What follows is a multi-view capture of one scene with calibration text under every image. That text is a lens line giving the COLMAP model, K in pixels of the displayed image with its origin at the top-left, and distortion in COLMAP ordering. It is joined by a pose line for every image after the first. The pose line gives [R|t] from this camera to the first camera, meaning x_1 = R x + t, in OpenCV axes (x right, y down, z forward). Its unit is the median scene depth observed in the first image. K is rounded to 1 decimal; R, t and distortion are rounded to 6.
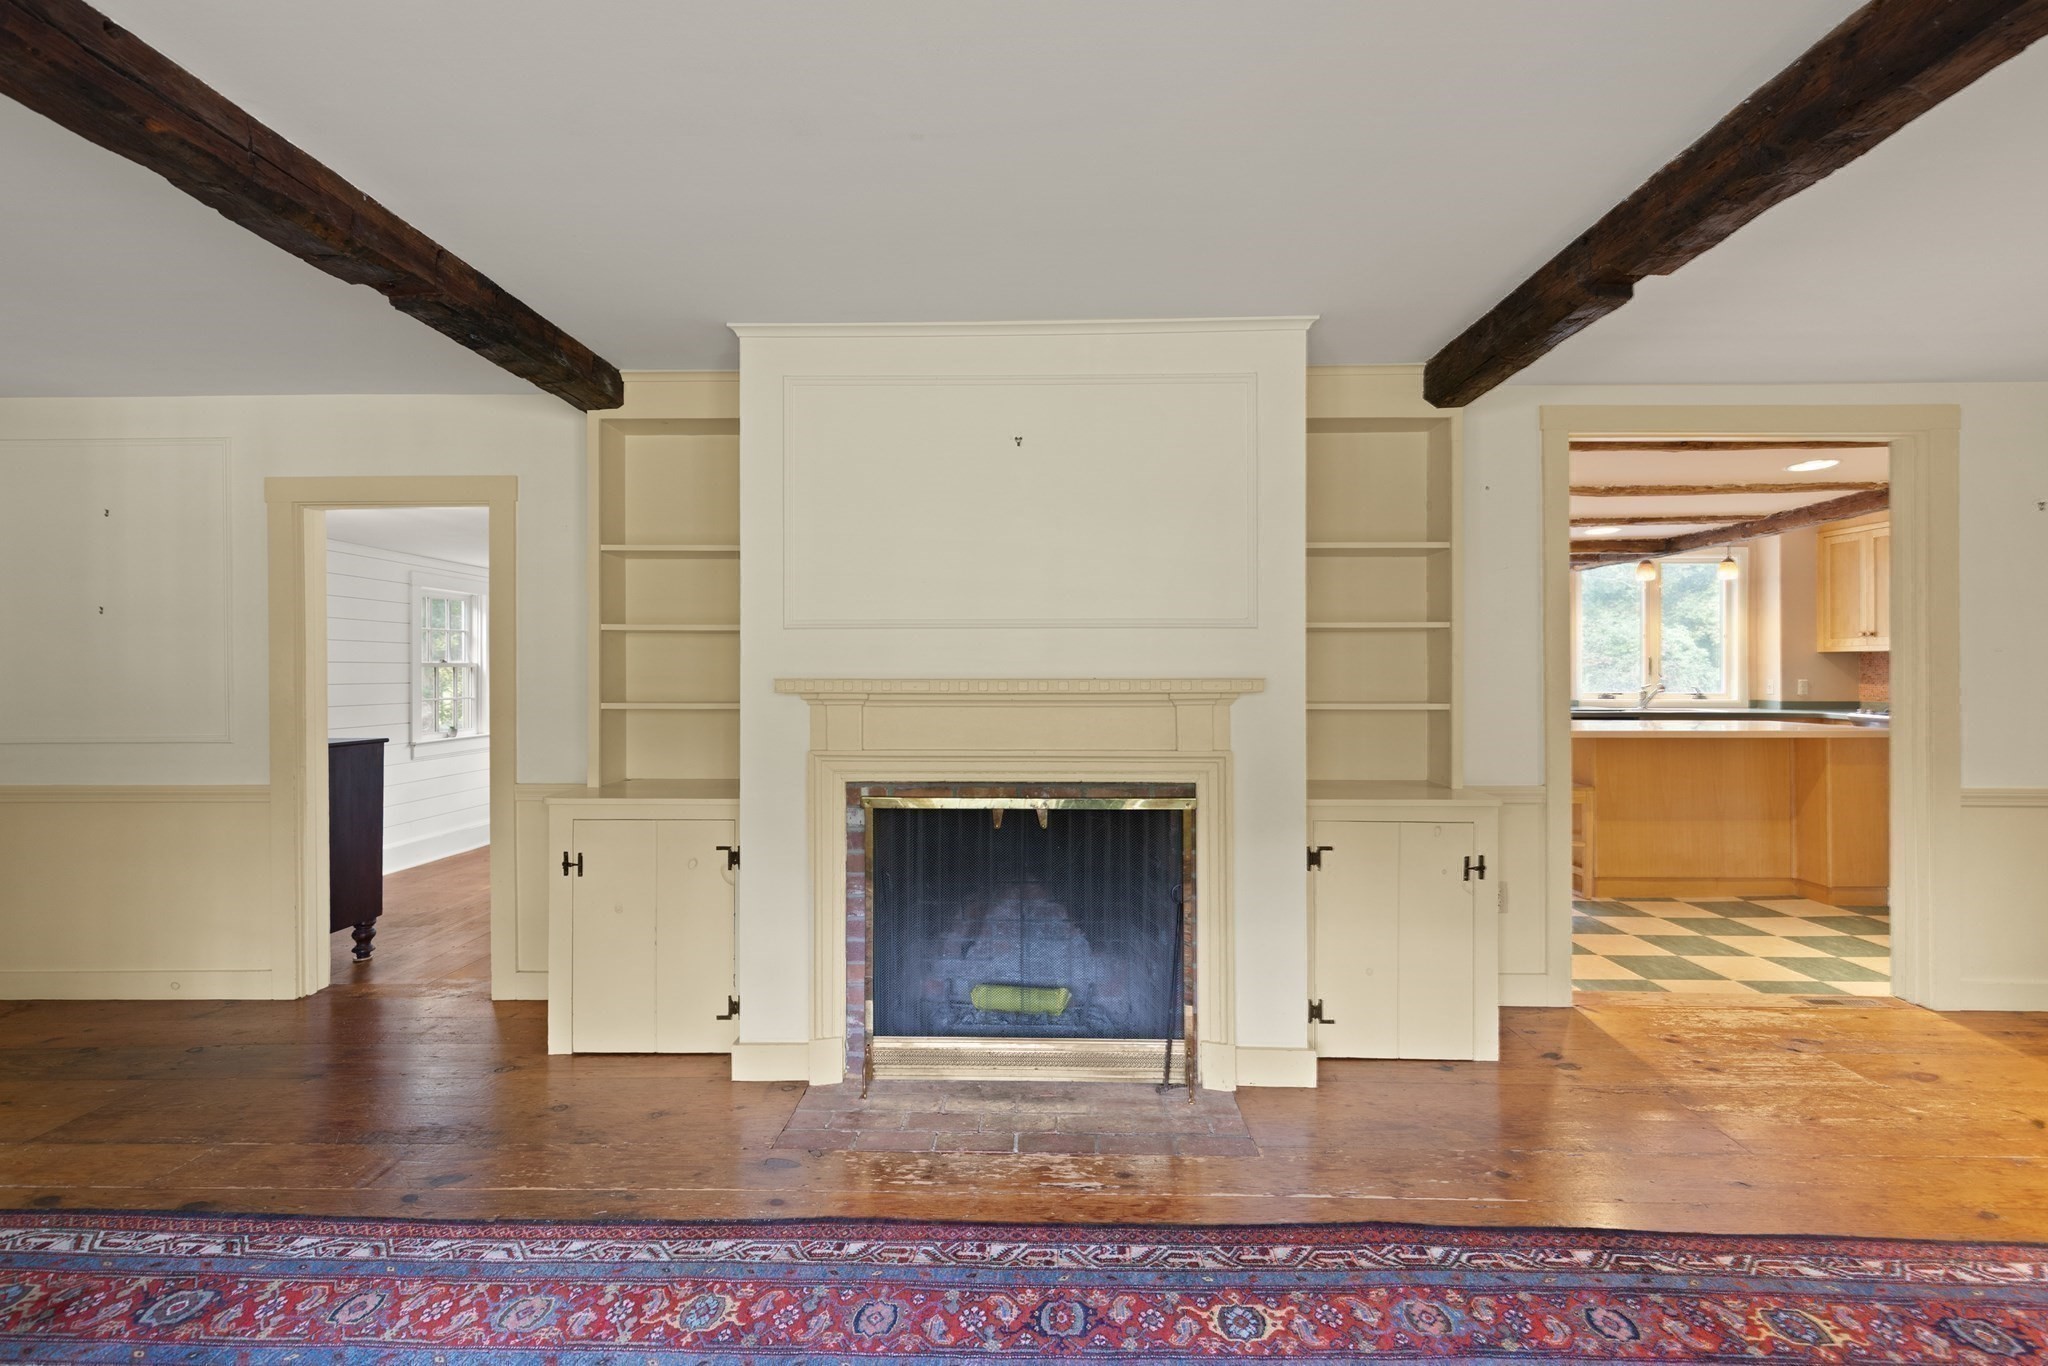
lens RADIAL K [[964.3, 0, 1025.0], [0, 964.3, 678.8], [0, 0, 1]] dist [0.017454, -0.009005]
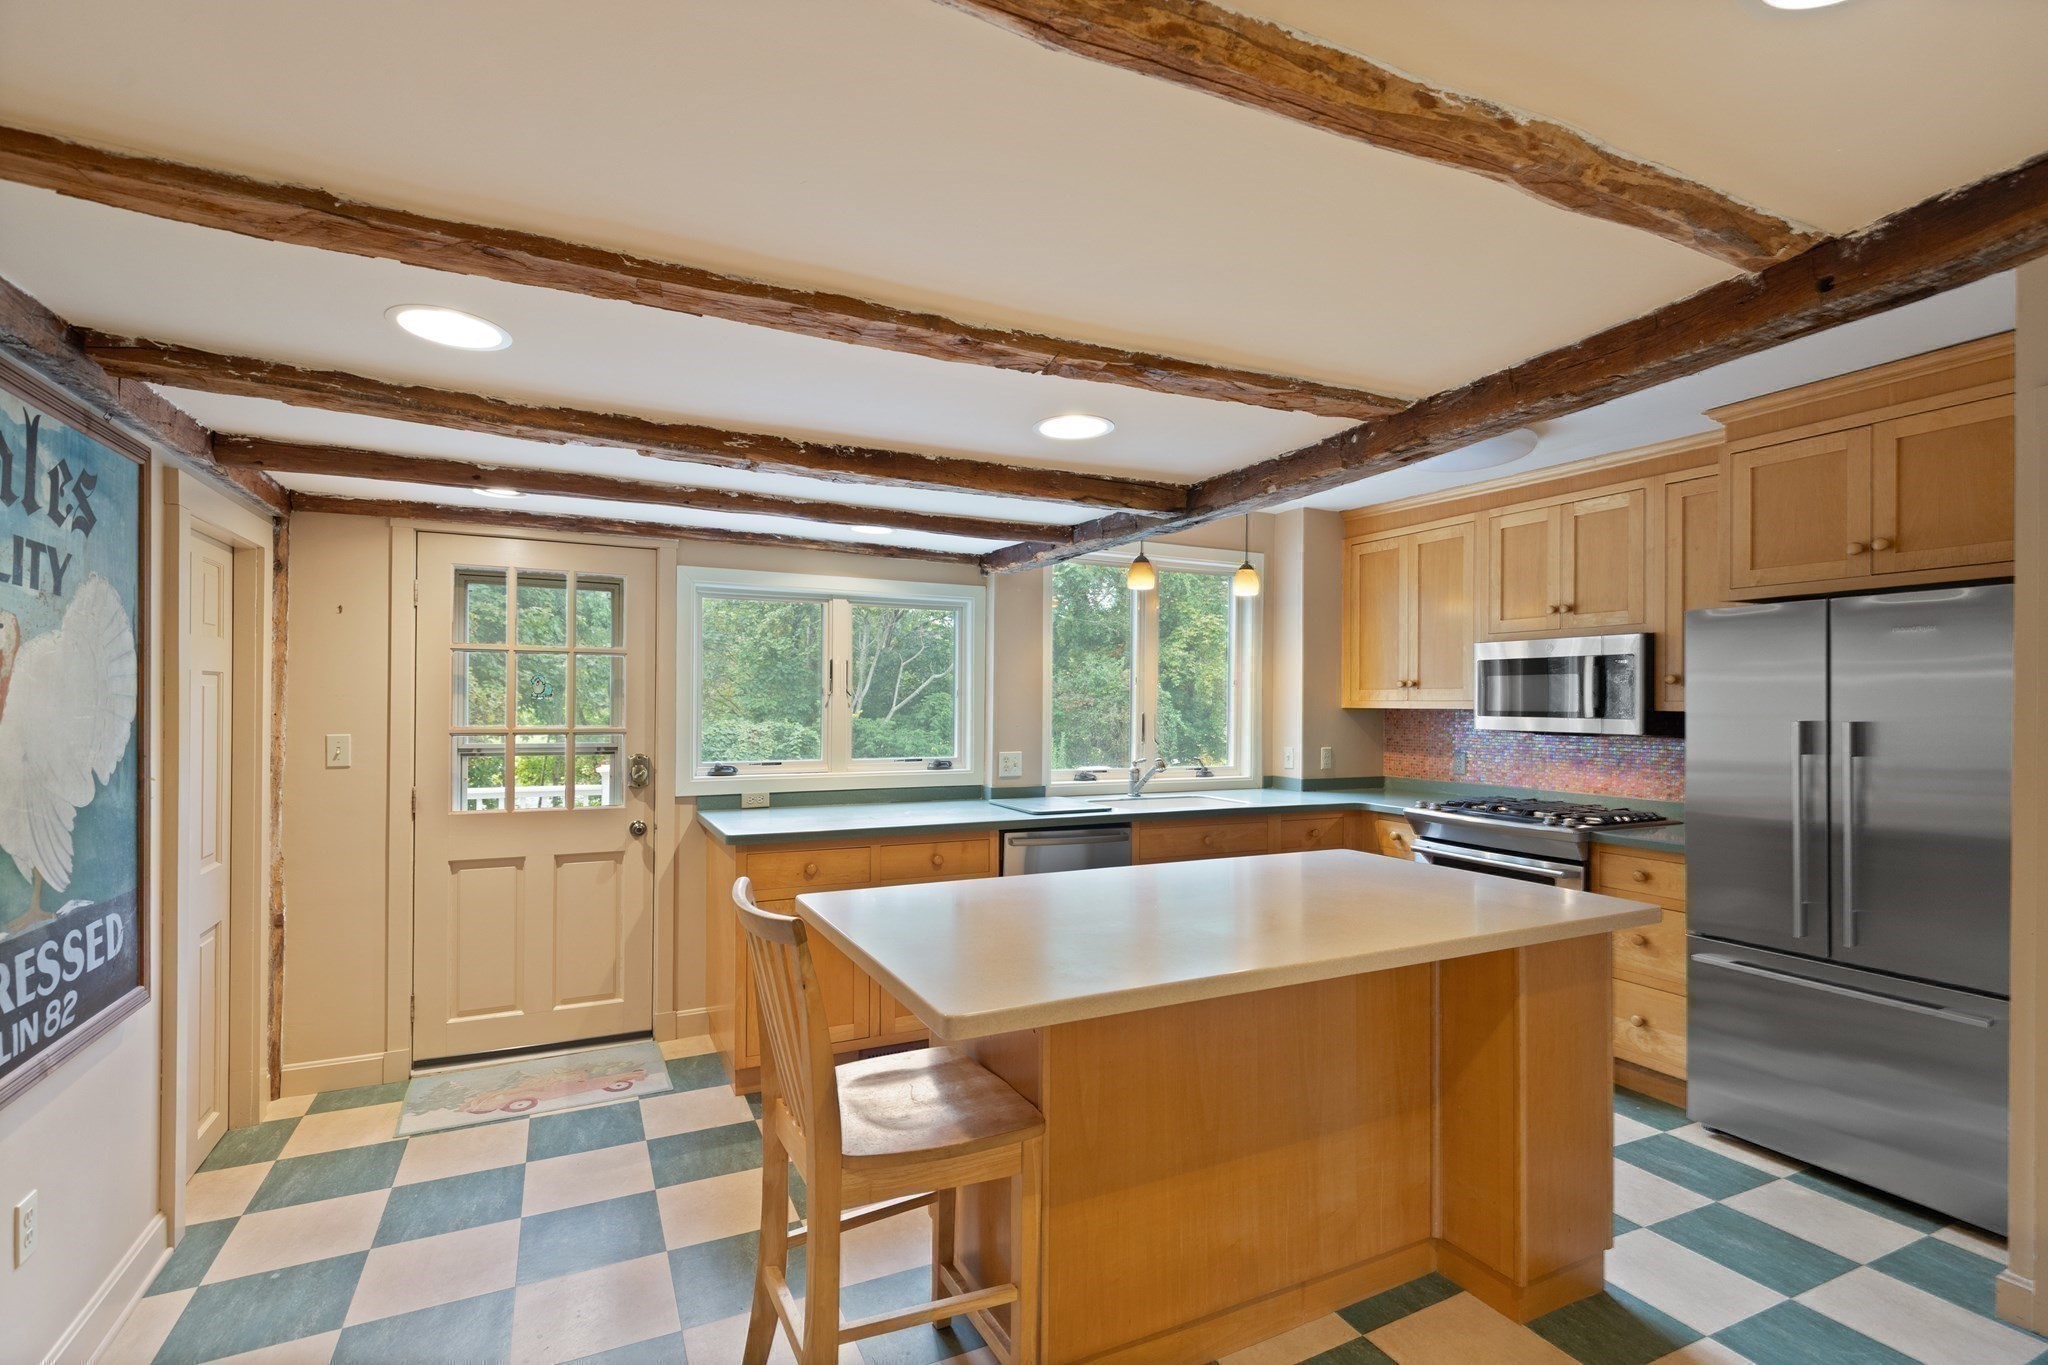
lens RADIAL K [[964.3, 0, 1025.0], [0, 964.3, 678.3], [0, 0, 1]] dist [0.017454, -0.009005]
pose [[0.890481, 0.023333, 0.454421, 0.297274], [-0.007759, 0.999318, -0.036106, -0.022042], [-0.454954, 0.028625, 0.890055, 0.486601]]
